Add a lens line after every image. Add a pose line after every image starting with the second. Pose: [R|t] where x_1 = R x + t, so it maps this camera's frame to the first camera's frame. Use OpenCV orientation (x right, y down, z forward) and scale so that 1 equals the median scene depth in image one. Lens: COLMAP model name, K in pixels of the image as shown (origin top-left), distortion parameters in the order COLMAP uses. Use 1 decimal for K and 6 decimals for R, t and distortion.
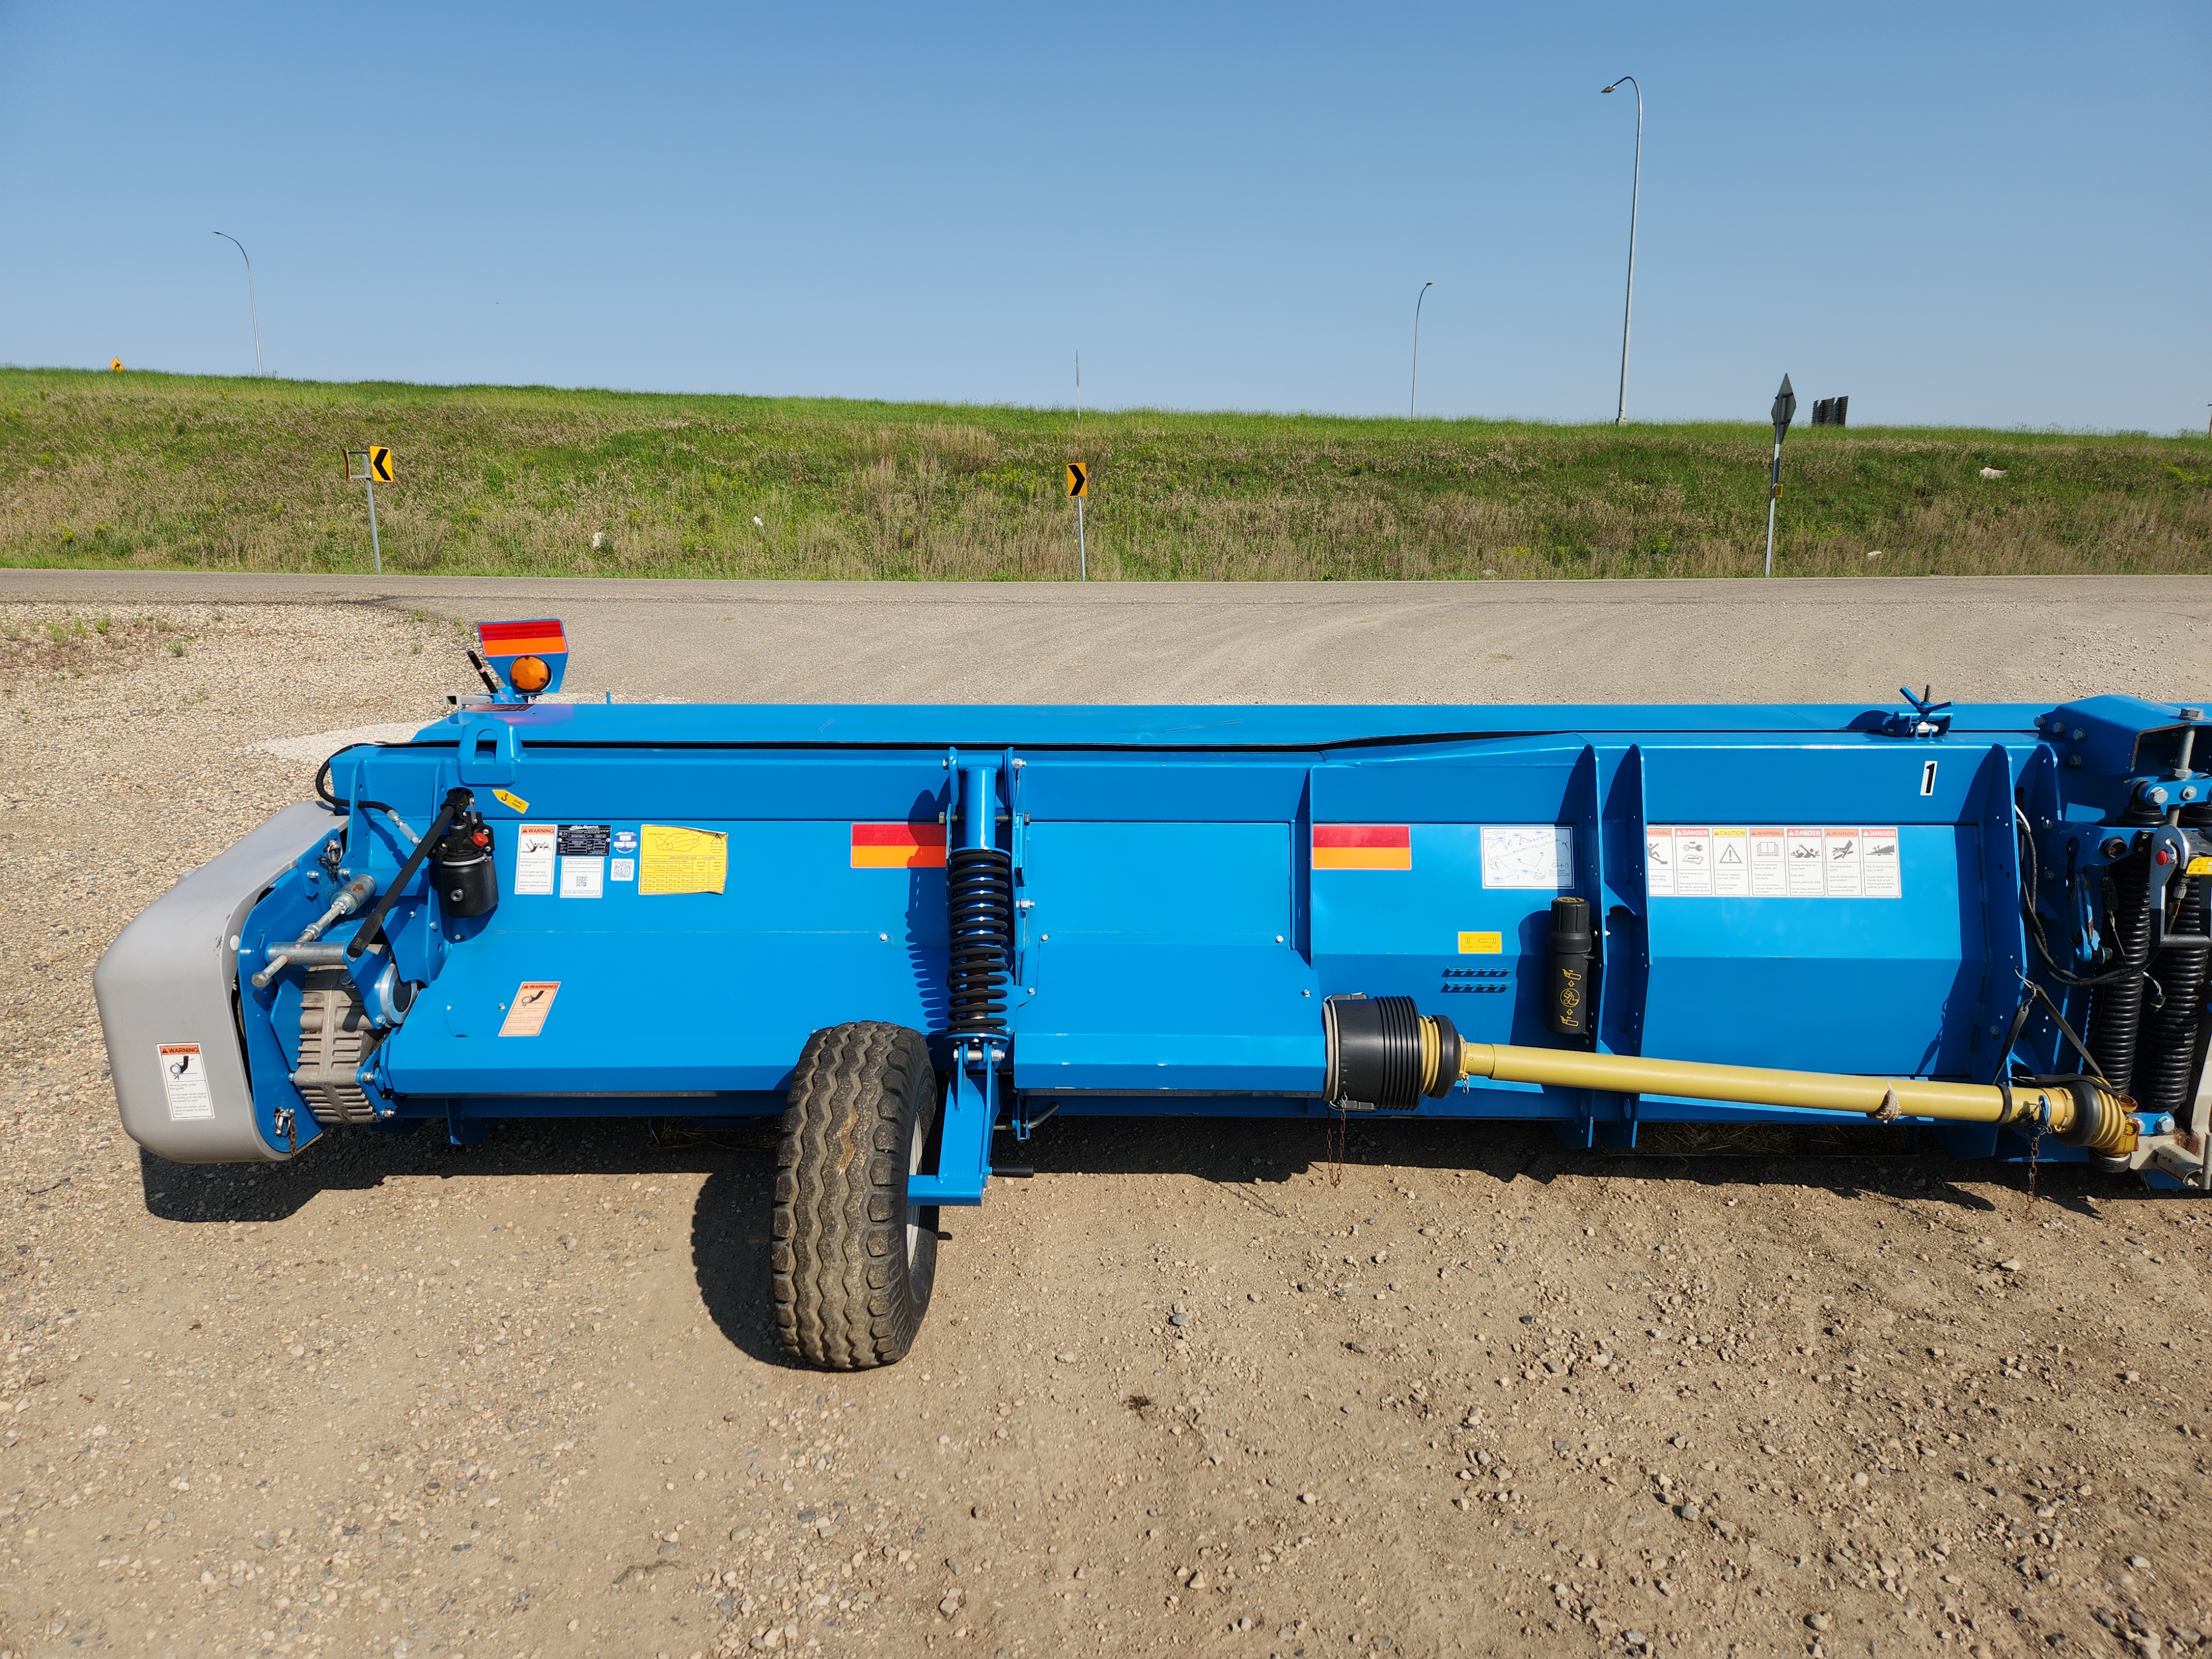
lens RADIAL K [[1471.6, 0, 1115.1], [0, 1471.6, 831.9], [0, 0, 1]] dist [0.078167, -0.073393]
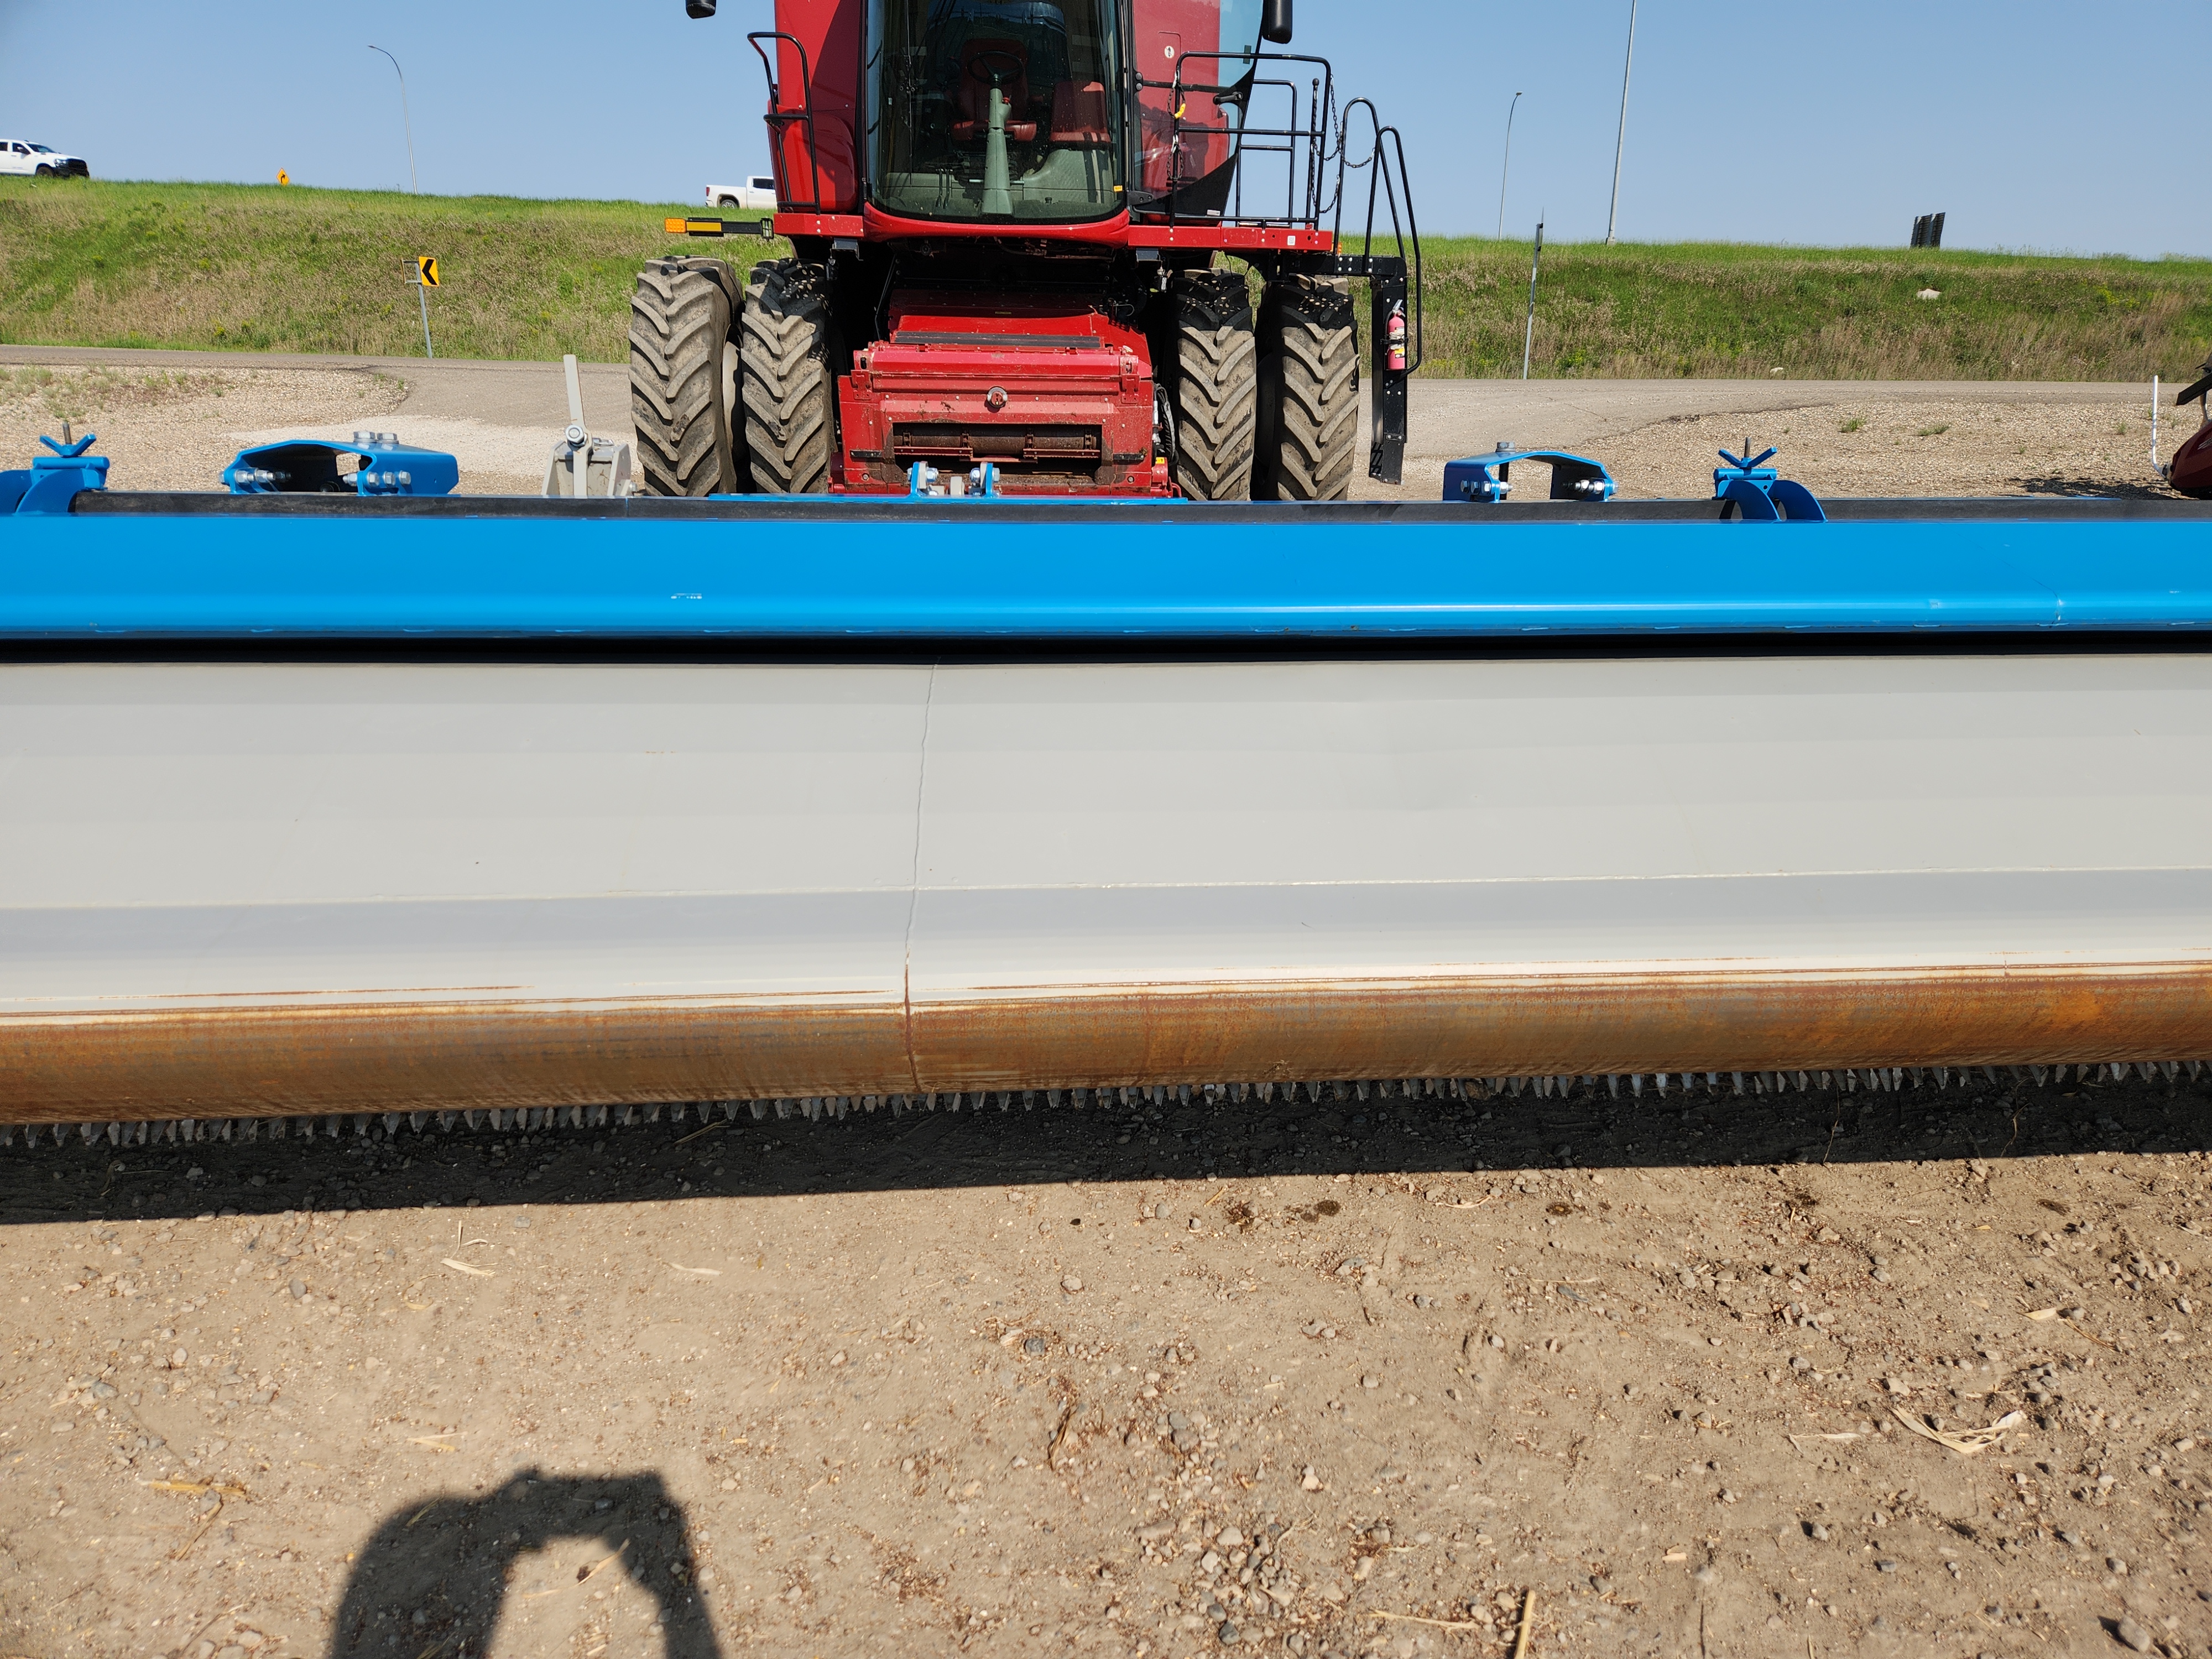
lens RADIAL K [[1471.6, 0, 1149.4], [0, 1471.6, 824.9], [0, 0, 1]] dist [0.078167, -0.073393]
pose [[0.995517, 0.040852, -0.085310, 0.152450], [-0.031260, 0.993340, 0.110895, 0.037624], [0.089273, -0.107731, 0.990164, -0.159066]]
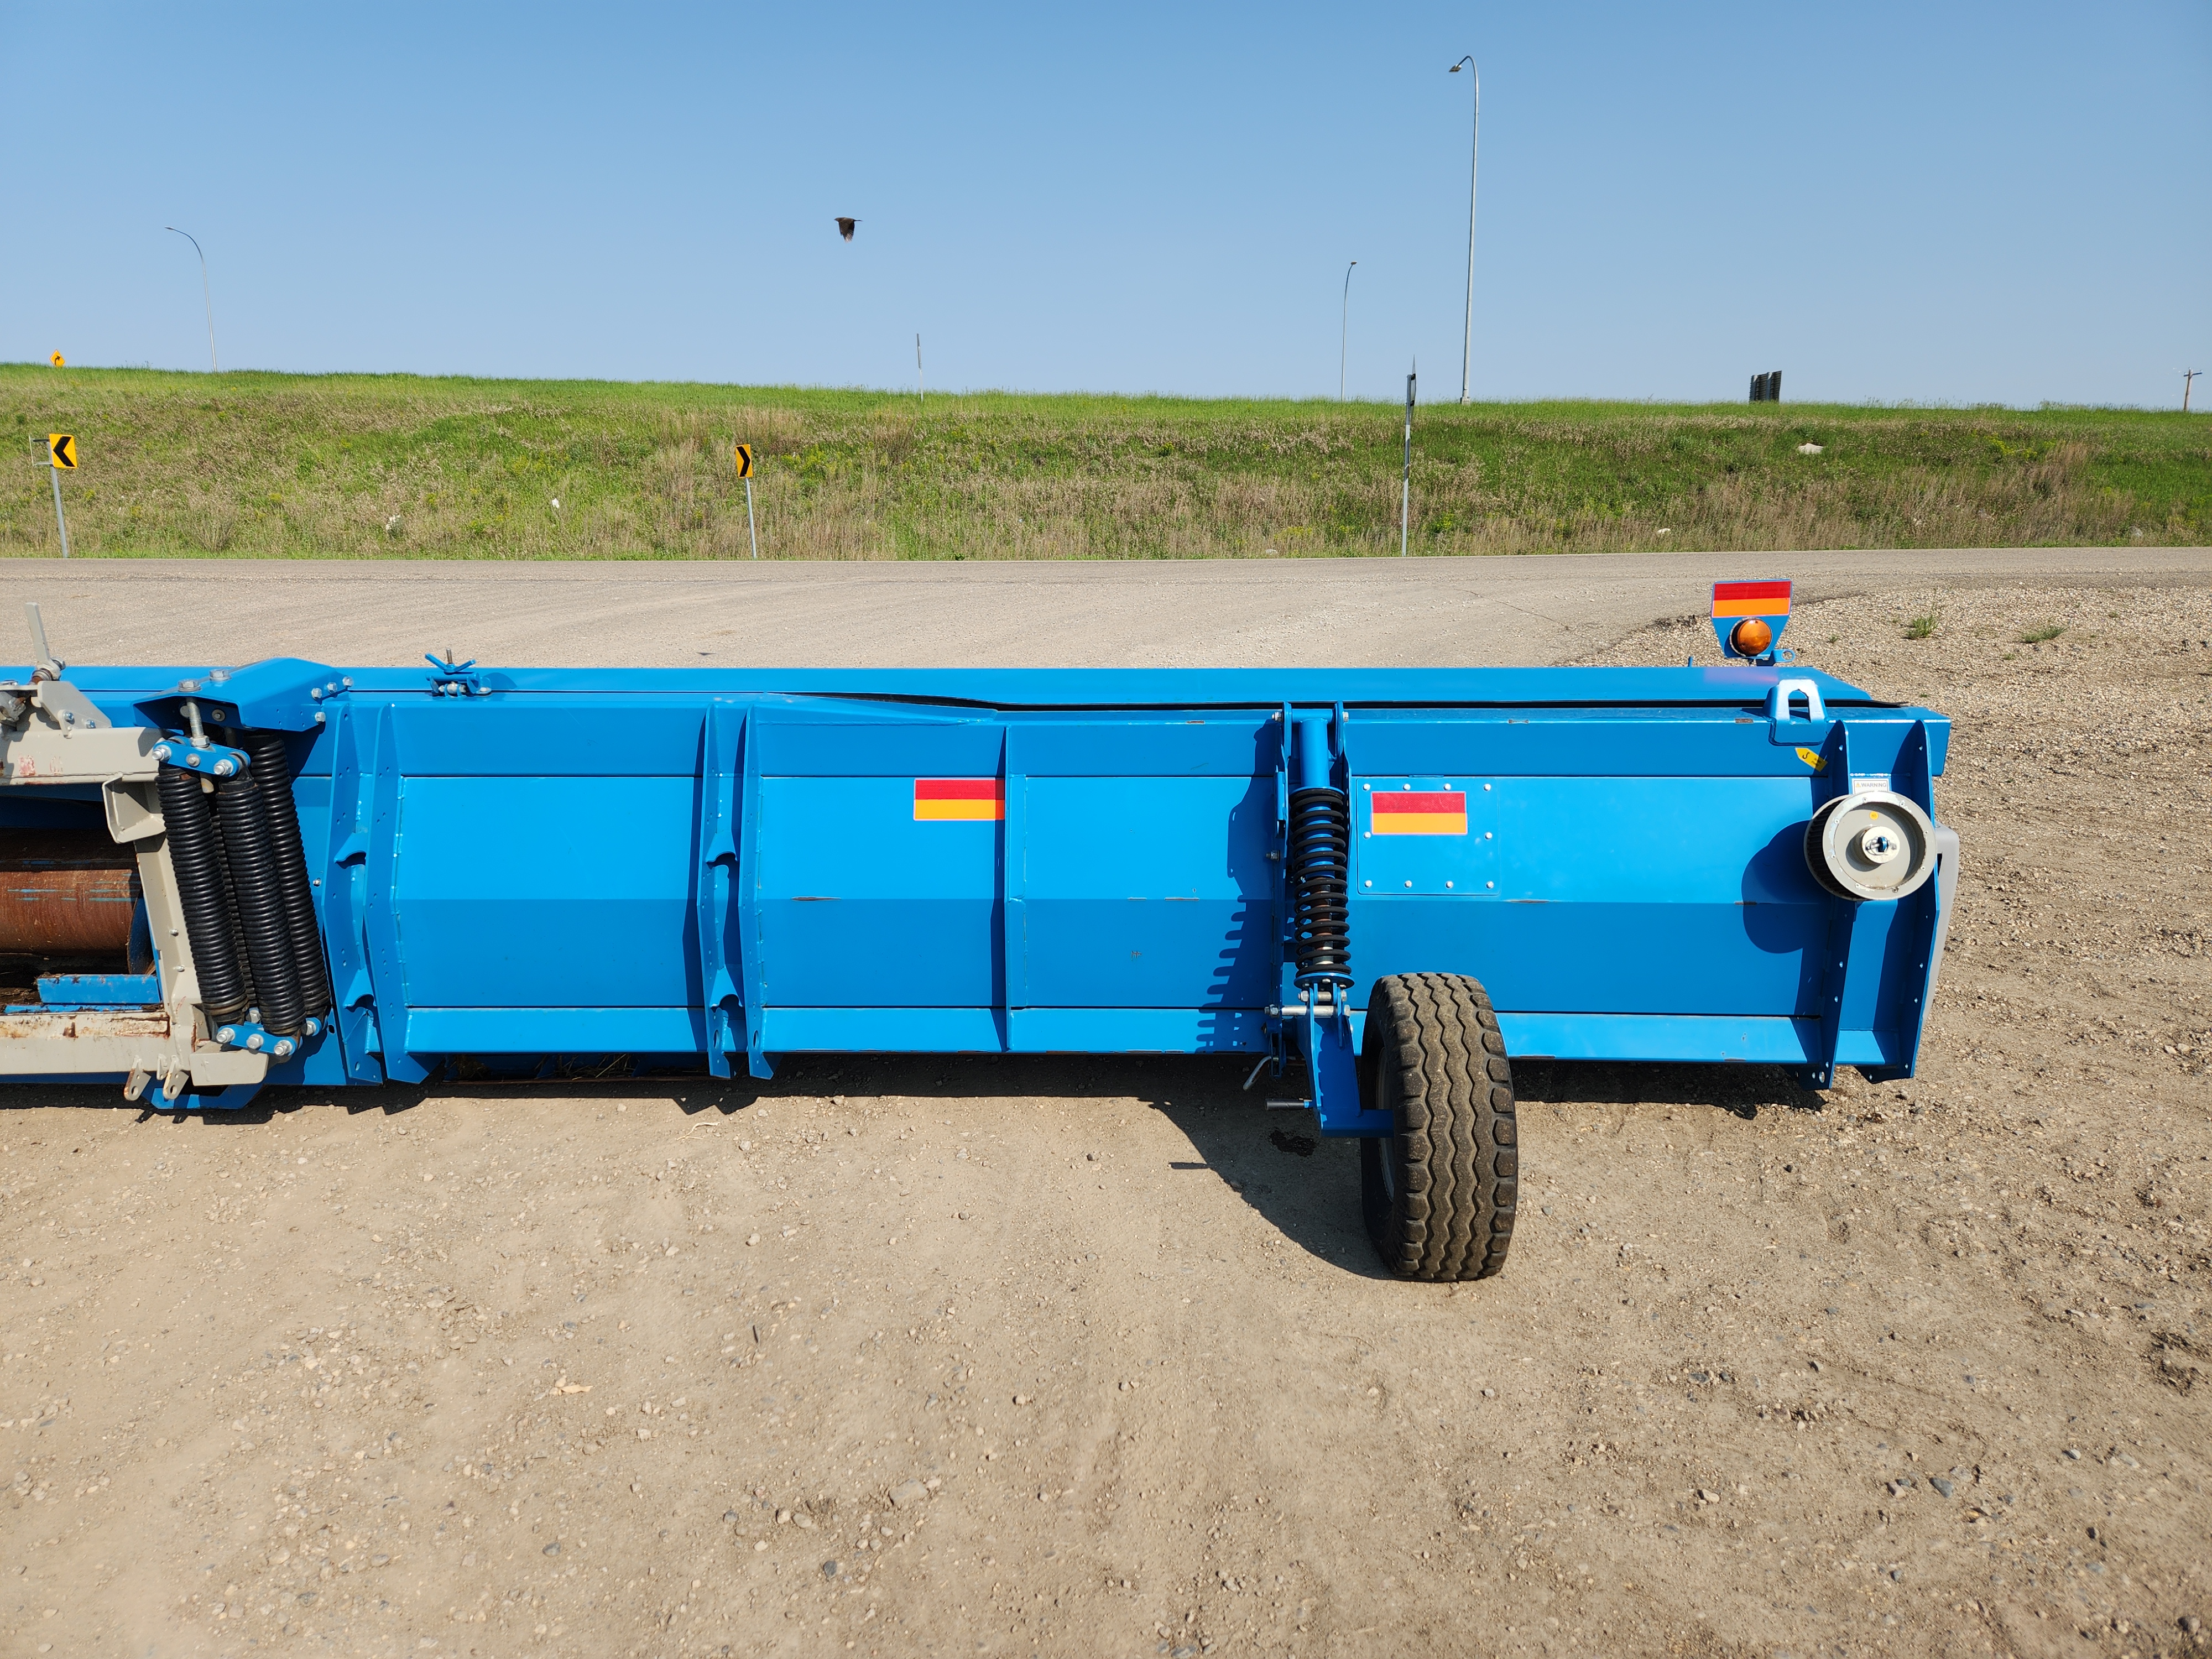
lens RADIAL K [[1471.6, 0, 1093.1], [0, 1471.6, 800.3], [0, 0, 1]] dist [0.078167, -0.073393]
pose [[0.999319, 0.000630, -0.036892, 0.159705], [-0.000920, 0.999969, -0.007842, 0.001830], [0.036886, 0.007870, 0.999288, -0.005815]]
